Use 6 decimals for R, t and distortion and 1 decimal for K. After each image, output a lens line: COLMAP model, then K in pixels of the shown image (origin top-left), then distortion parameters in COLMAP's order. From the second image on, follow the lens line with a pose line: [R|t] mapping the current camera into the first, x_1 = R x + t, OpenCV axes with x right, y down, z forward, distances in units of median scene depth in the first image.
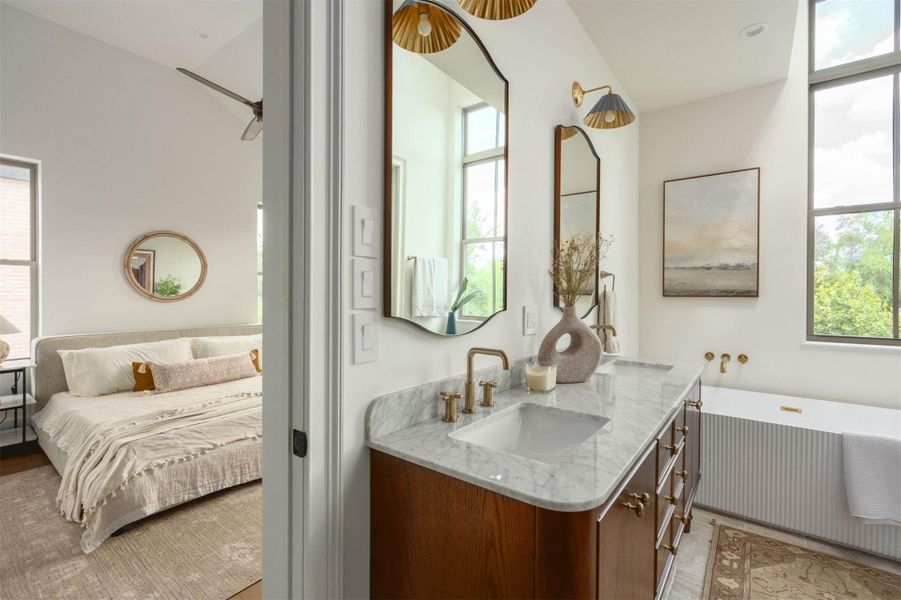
lens RADIAL K [[401.1, 0, 454.1], [0, 401.1, 291.7], [0, 0, 1]] dist [0.000135, 0.001730]
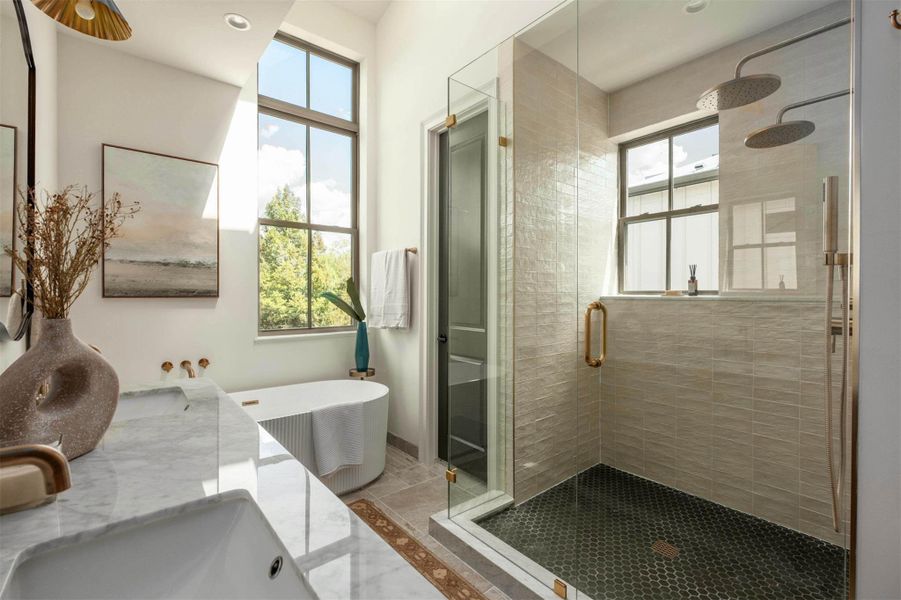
lens RADIAL K [[401.1, 0, 451.2], [0, 401.1, 295.6], [0, 0, 1]] dist [0.000135, 0.001730]
pose [[0.227418, -0.003829, 0.973790, -0.064670], [-0.006463, 0.999964, 0.005441, 0.000290], [-0.973776, -0.007531, 0.227385, 0.218568]]
